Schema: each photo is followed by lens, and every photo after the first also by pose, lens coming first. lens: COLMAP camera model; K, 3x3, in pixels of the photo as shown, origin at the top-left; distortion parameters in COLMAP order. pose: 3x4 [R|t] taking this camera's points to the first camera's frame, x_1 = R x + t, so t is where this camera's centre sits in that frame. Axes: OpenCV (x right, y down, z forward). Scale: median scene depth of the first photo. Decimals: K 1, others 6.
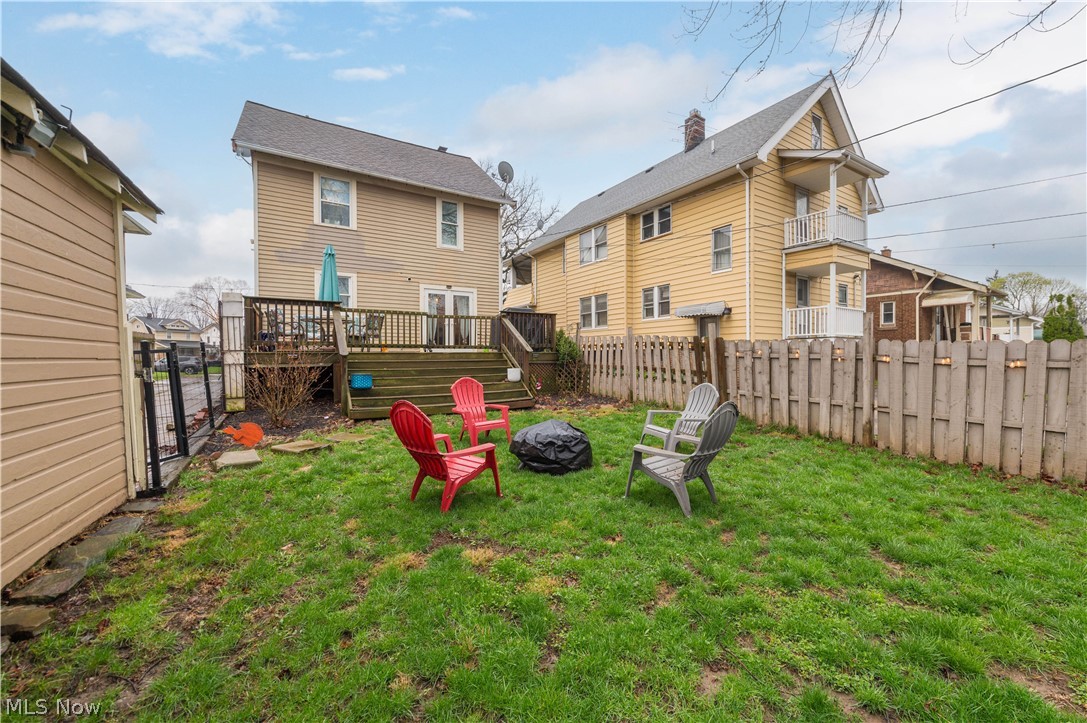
lens RADIAL K [[426.8, 0, 548.3], [0, 426.8, 360.1], [0, 0, 1]] dist [0.001771, 0.000255]
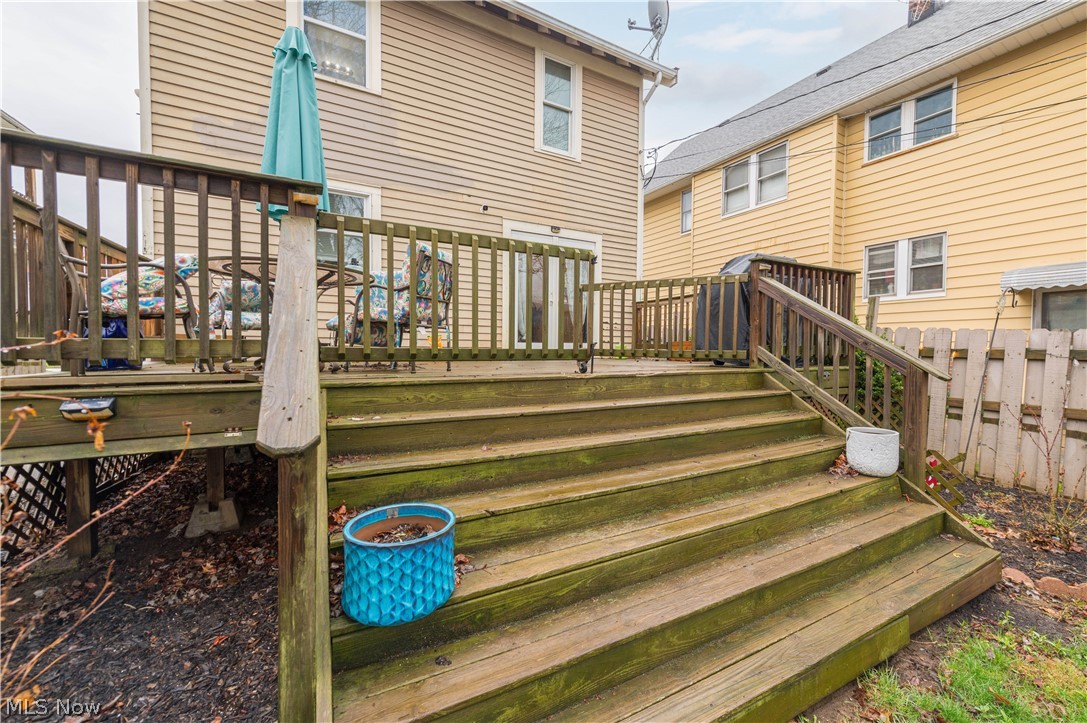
lens RADIAL K [[426.8, 0, 540.0], [0, 426.8, 359.4], [0, 0, 1]] dist [0.001771, 0.000255]
pose [[0.997844, 0.012997, -0.064335, -0.189806], [-0.011749, 0.999736, 0.019745, -0.022016], [0.064575, -0.018947, 0.997733, 0.423819]]
